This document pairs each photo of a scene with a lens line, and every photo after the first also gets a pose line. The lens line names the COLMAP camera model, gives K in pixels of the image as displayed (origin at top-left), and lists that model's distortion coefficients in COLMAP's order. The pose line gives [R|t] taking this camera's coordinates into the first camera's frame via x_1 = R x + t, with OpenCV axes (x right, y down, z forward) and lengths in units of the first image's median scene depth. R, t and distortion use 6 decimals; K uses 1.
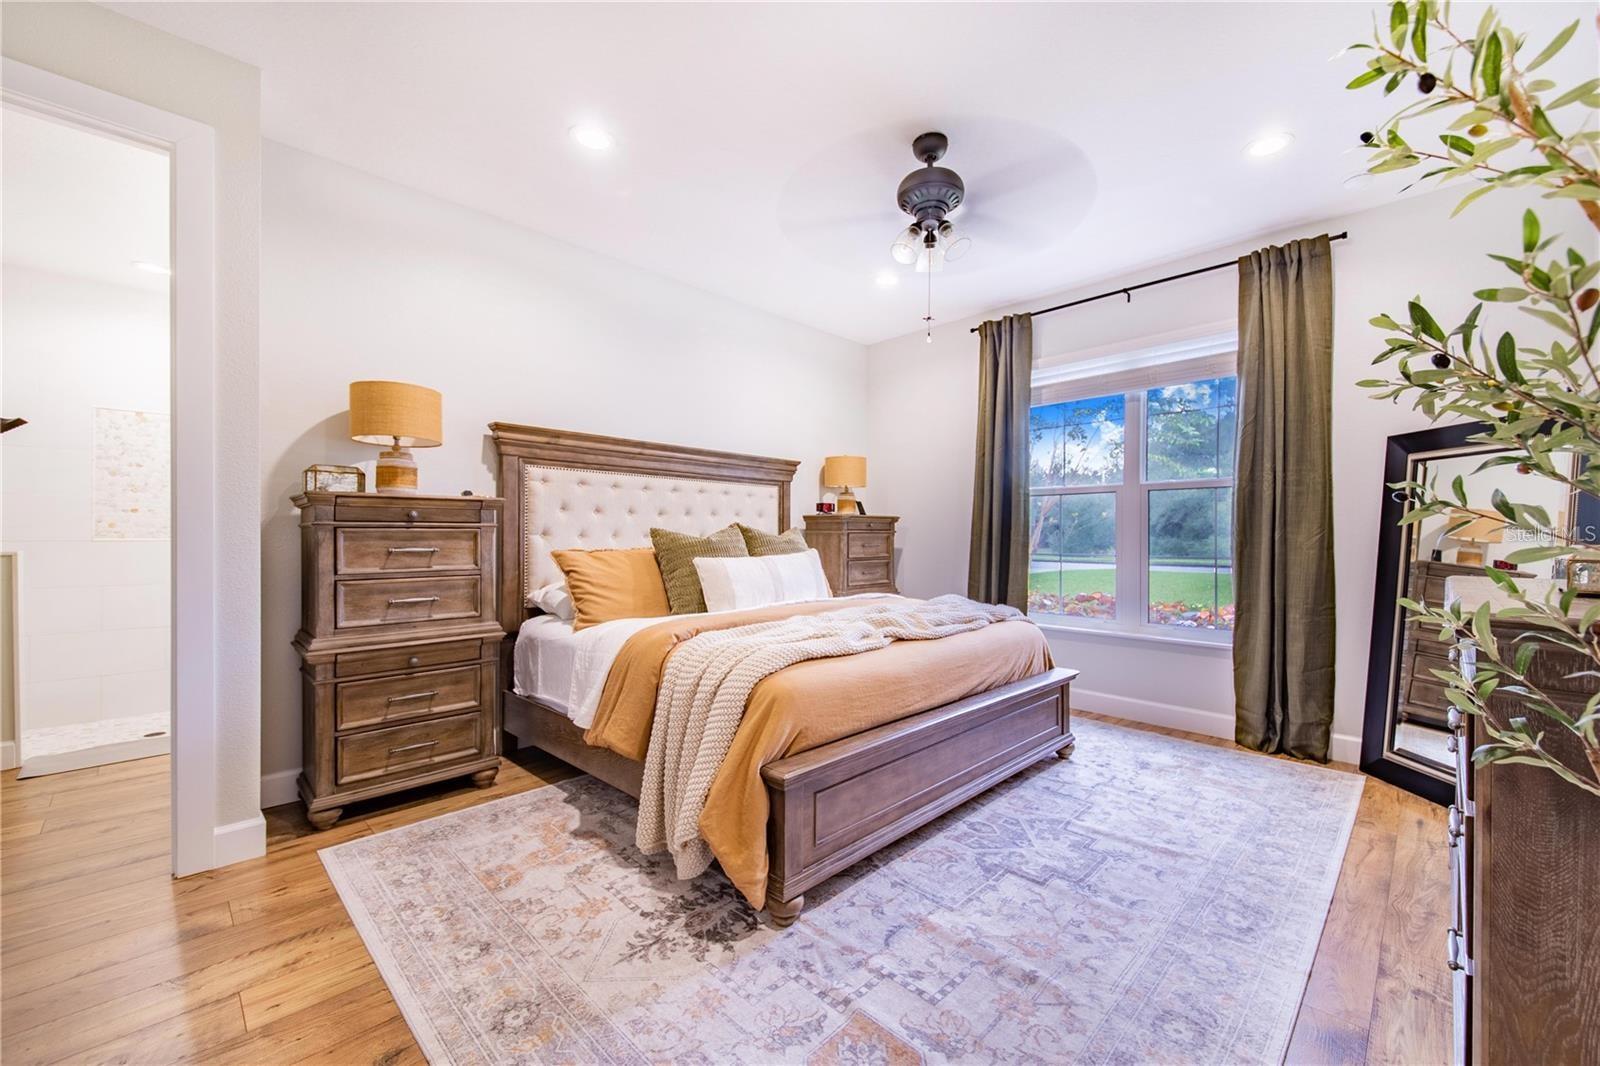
lens RADIAL K [[628.4, 0, 808.1], [0, 628.4, 536.0], [0, 0, 1]] dist [0.026812, -0.007627]
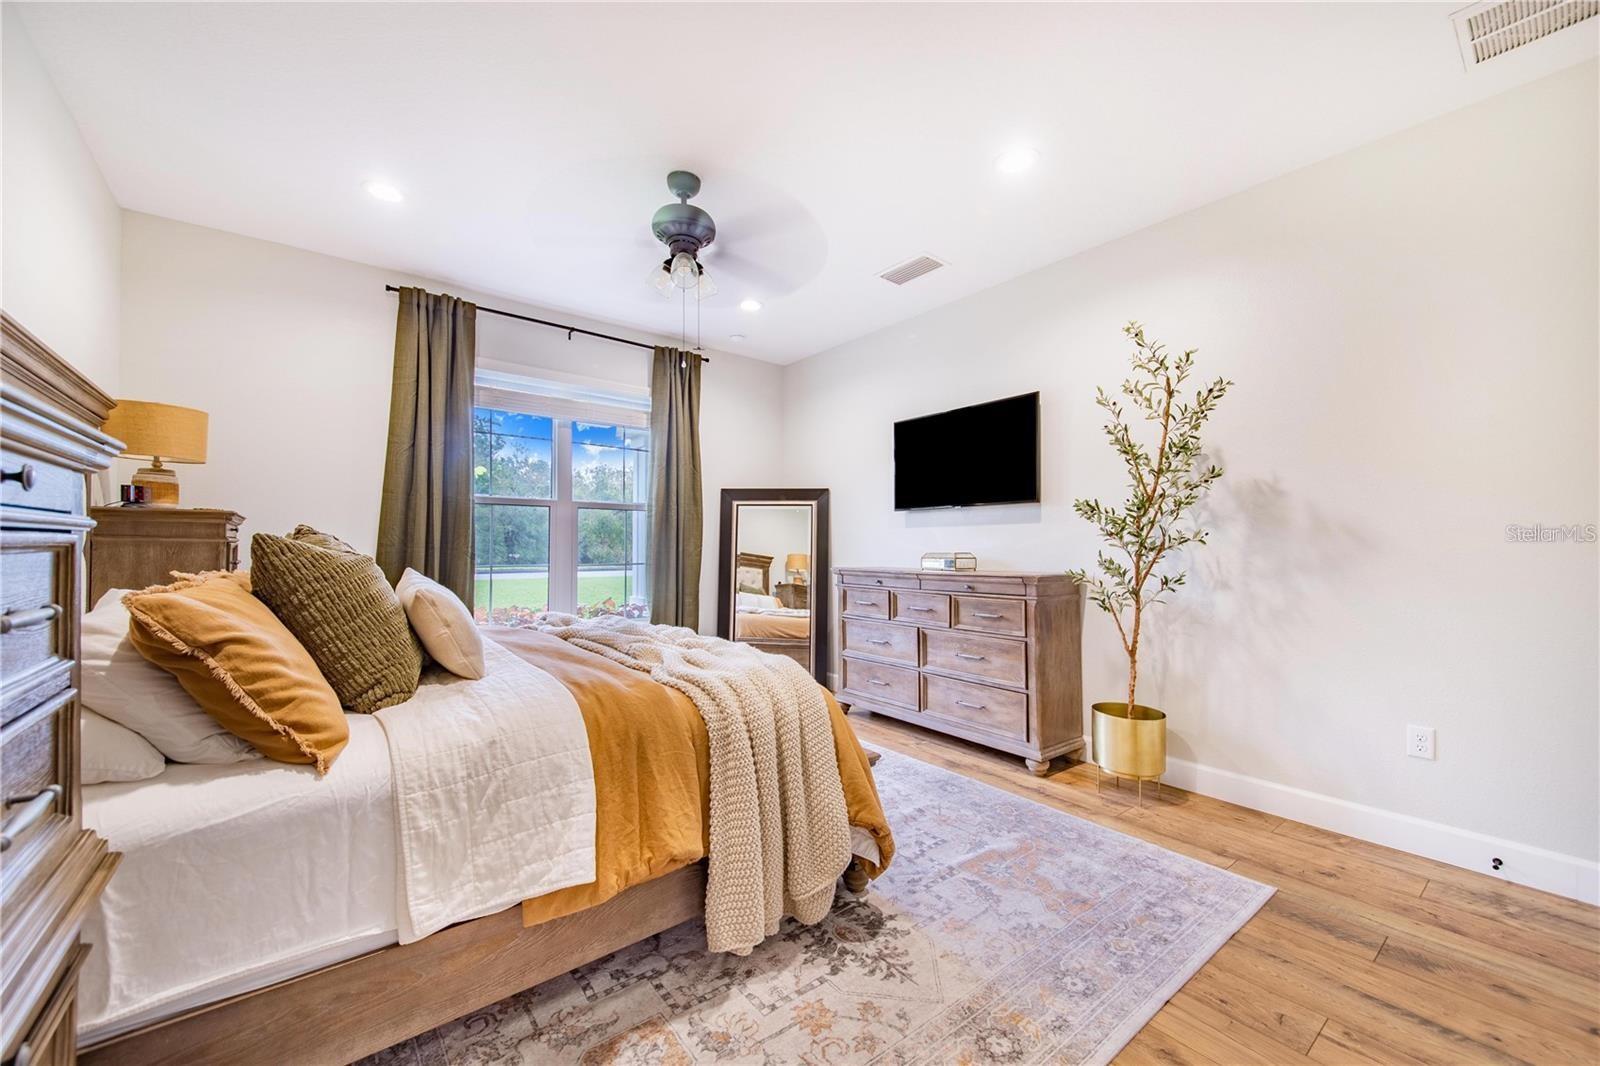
lens RADIAL K [[628.4, 0, 806.5], [0, 628.4, 539.4], [0, 0, 1]] dist [0.026812, -0.007627]
pose [[0.126300, 0.008545, 0.991955, -1.060852], [-0.008770, 0.999933, -0.007497, -0.015536], [-0.991953, -0.007752, 0.126366, 0.841033]]
